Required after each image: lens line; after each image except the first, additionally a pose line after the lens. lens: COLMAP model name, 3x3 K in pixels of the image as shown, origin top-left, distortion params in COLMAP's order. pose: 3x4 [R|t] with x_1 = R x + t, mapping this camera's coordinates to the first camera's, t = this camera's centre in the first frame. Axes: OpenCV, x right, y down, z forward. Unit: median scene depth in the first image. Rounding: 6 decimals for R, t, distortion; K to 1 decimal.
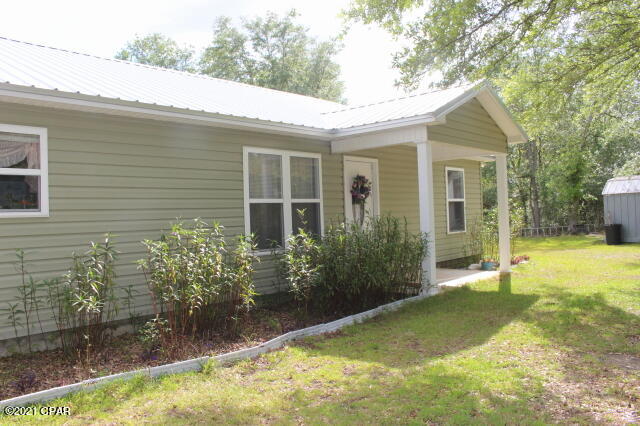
lens RADIAL K [[533.2, 0, 316.1], [0, 533.2, 213.3], [0, 0, 1]] dist [-0.159415, 0.141574]
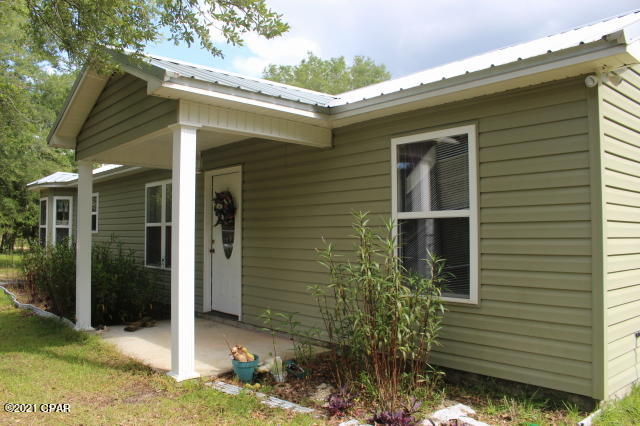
lens RADIAL K [[533.2, 0, 316.1], [0, 533.2, 213.3], [0, 0, 1]] dist [-0.159415, 0.141574]
pose [[-0.132895, 0.002274, -0.991128, 1.052263], [0.017231, 0.999852, -0.000016, -0.042833], [0.990980, -0.017080, -0.132914, 1.526824]]
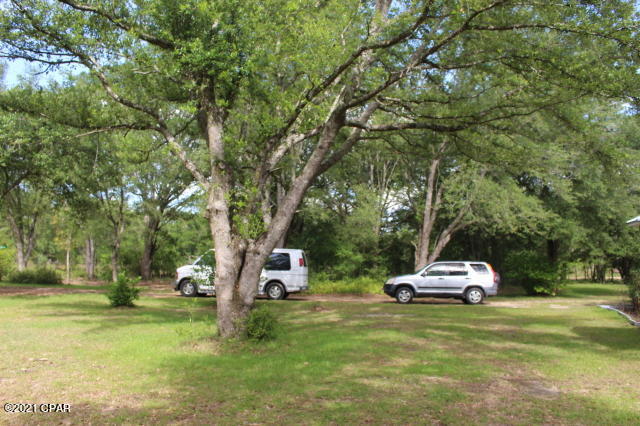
lens RADIAL K [[533.2, 0, 316.1], [0, 533.2, 213.3], [0, 0, 1]] dist [-0.159415, 0.141574]
pose [[-0.916742, 0.002395, -0.399474, 1.470036], [0.043014, 0.994760, -0.092748, -0.059987], [0.397158, -0.102209, -0.912041, 1.720244]]
